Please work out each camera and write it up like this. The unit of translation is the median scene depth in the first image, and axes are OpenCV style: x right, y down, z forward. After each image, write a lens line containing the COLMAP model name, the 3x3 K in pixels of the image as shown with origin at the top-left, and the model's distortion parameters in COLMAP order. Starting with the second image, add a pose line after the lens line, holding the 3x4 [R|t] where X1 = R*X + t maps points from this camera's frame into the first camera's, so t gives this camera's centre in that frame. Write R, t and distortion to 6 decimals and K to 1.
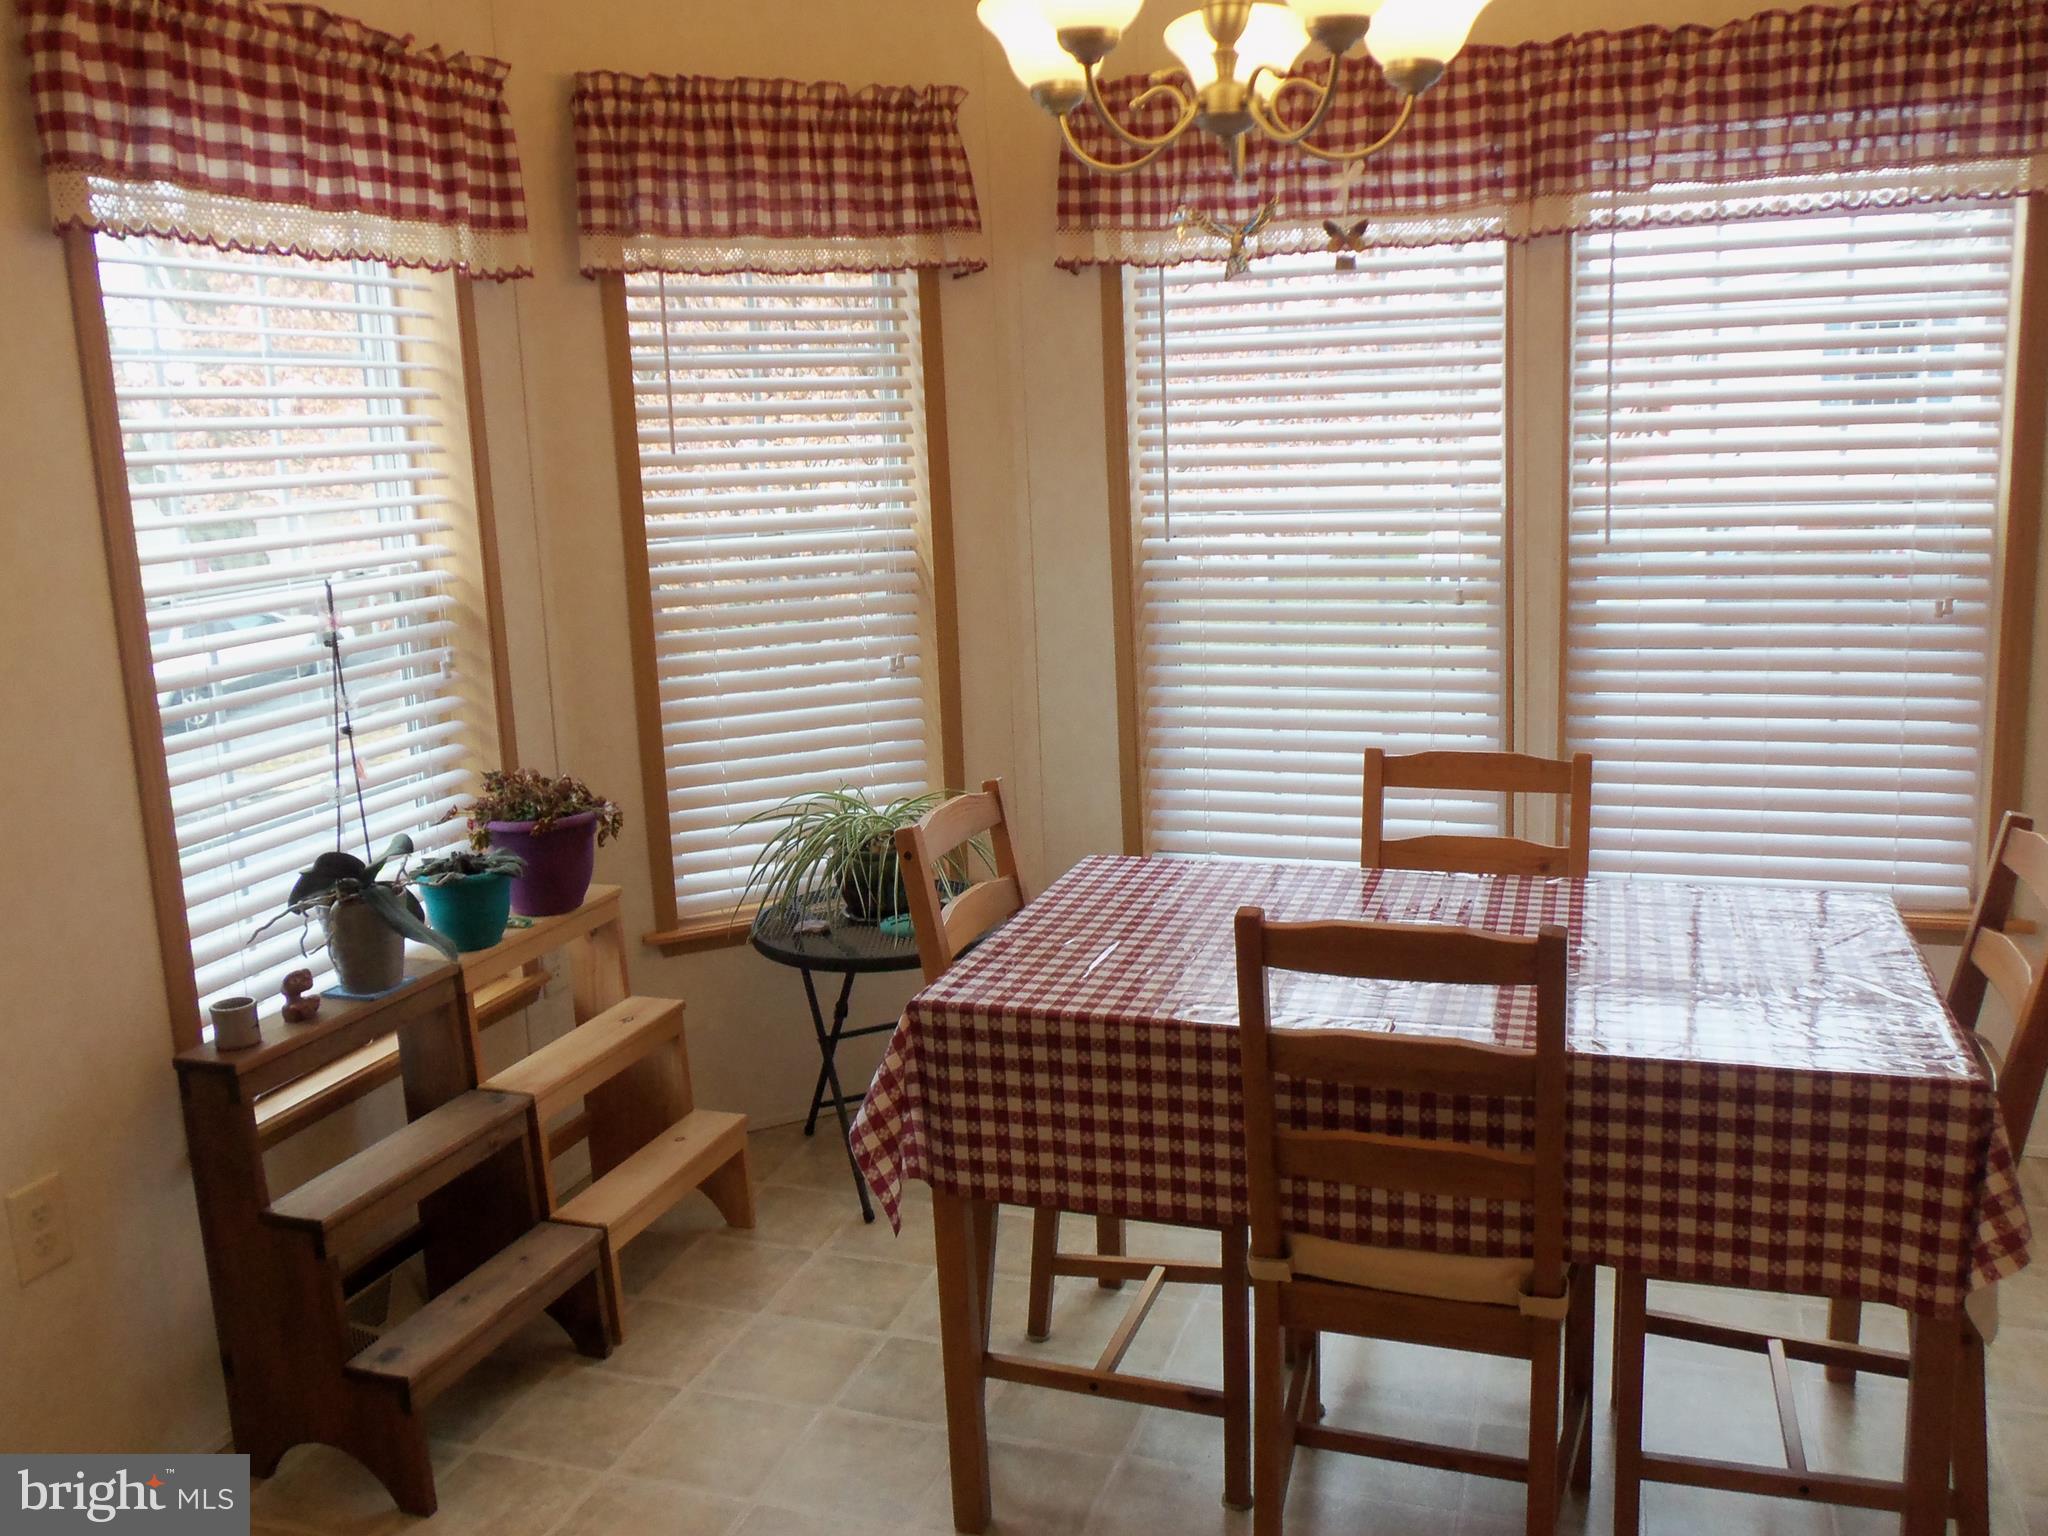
lens RADIAL K [[1719.7, 0, 1025.0], [0, 1719.7, 763.4], [0, 0, 1]] dist [-0.041674, 0.043131]
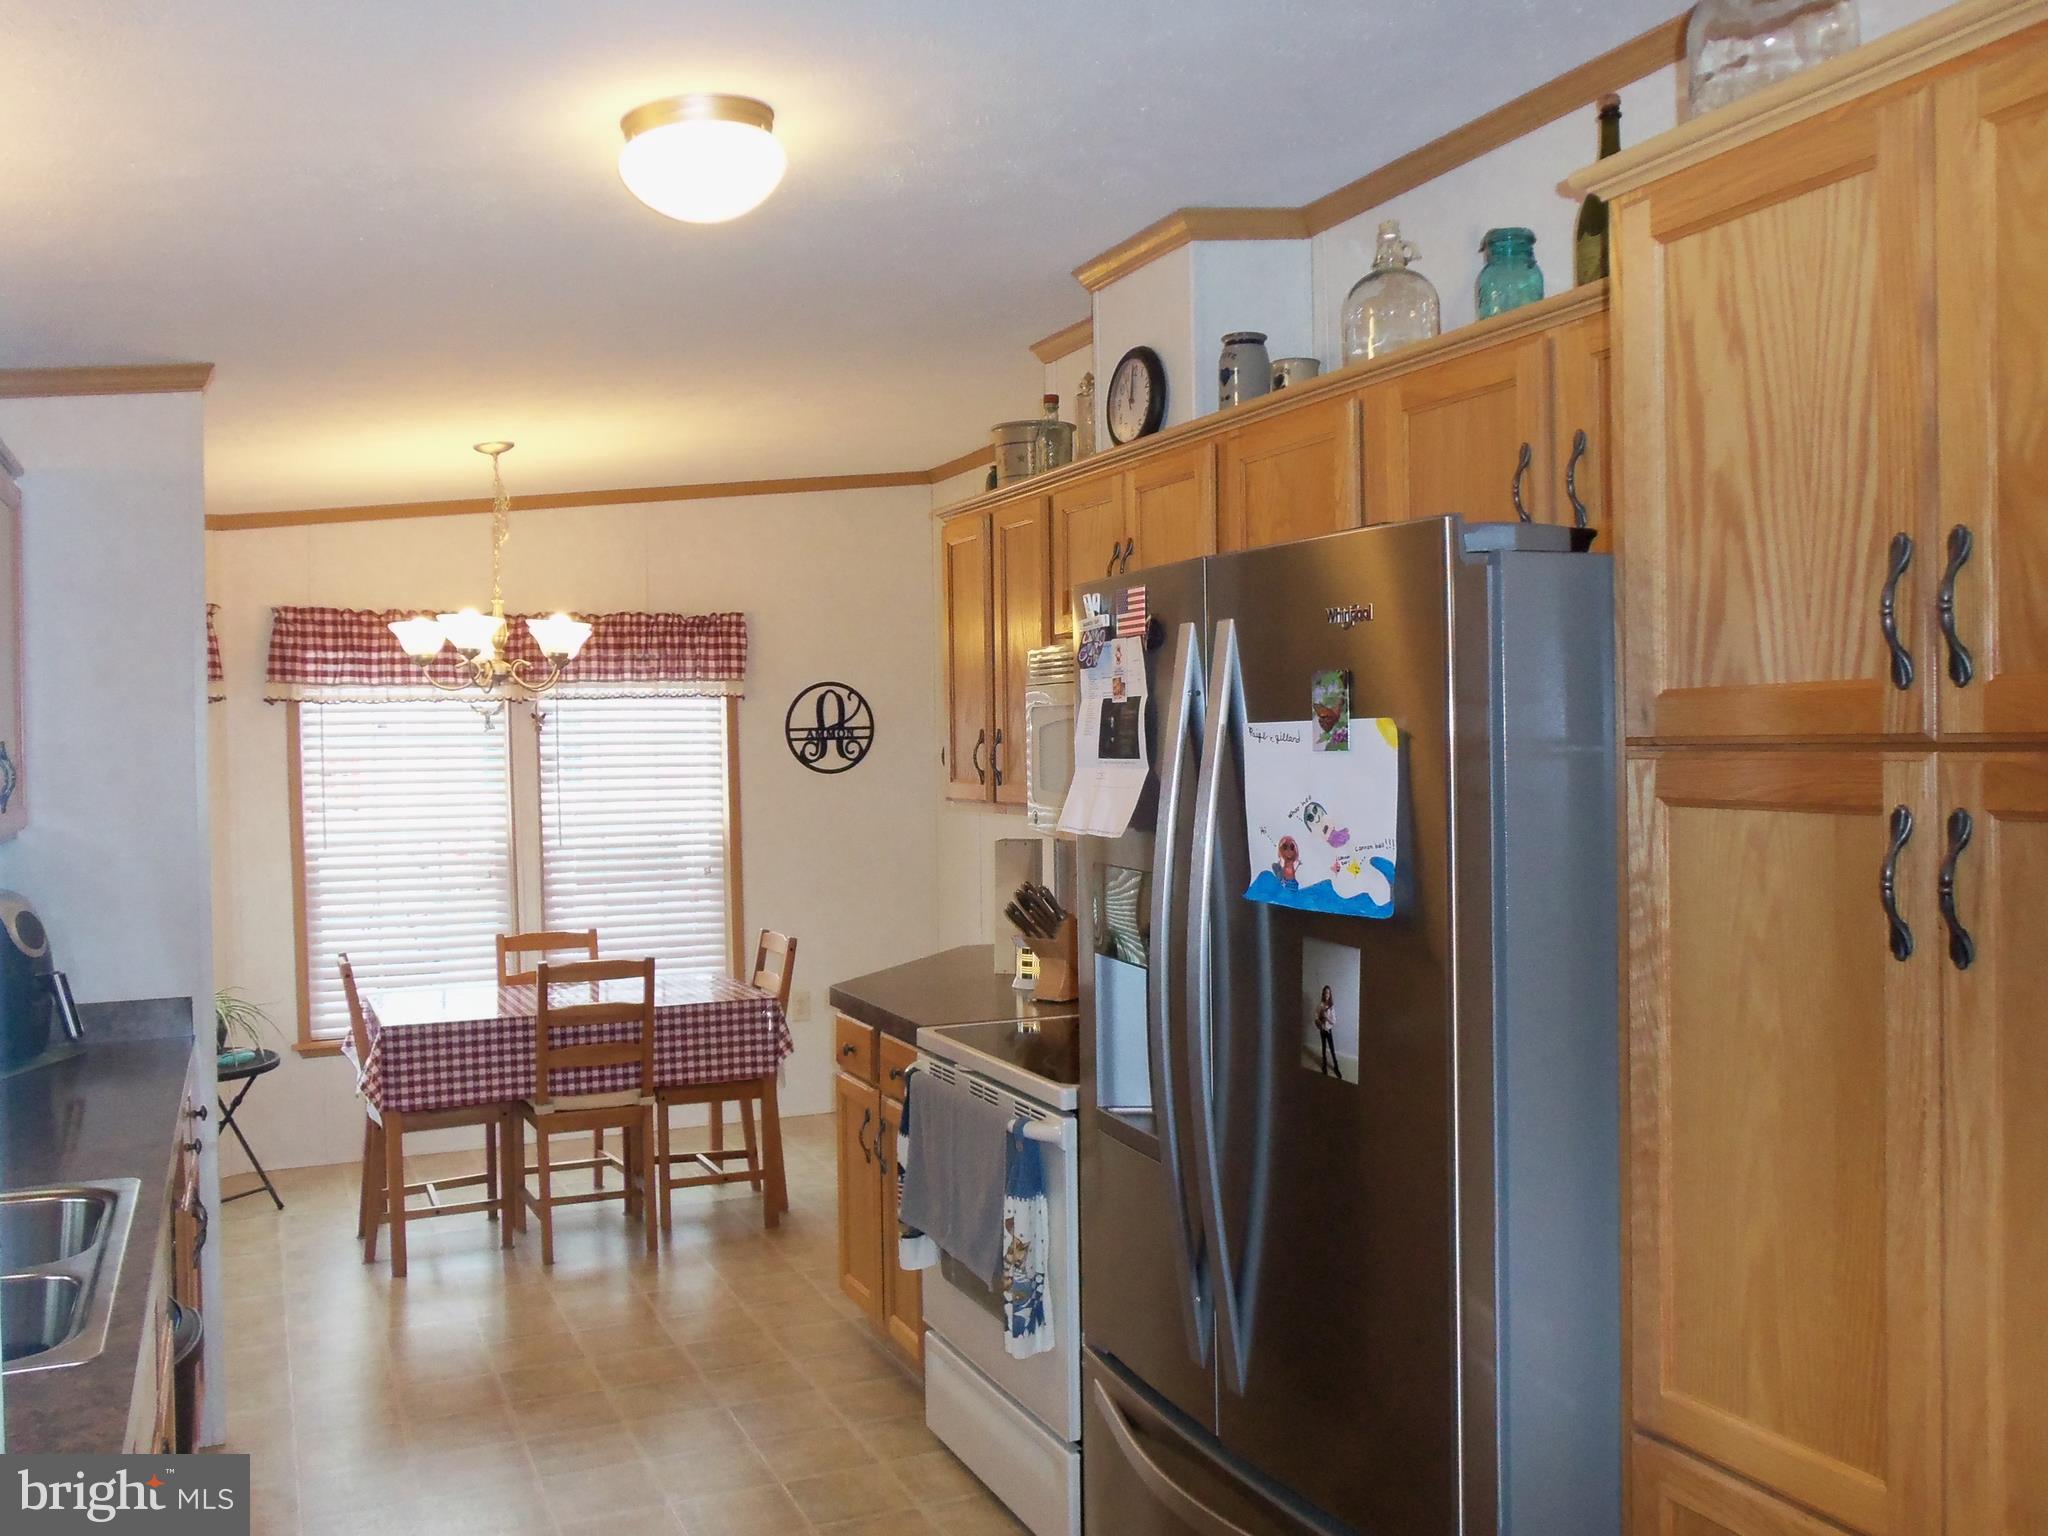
lens RADIAL K [[1719.7, 0, 1024.5], [0, 1719.7, 769.1], [0, 0, 1]] dist [-0.041674, 0.043131]
pose [[0.724428, 0.018106, 0.689113, -0.765217], [0.123027, 0.980210, -0.155086, 0.191754], [-0.678284, 0.197128, 0.707864, -0.966598]]
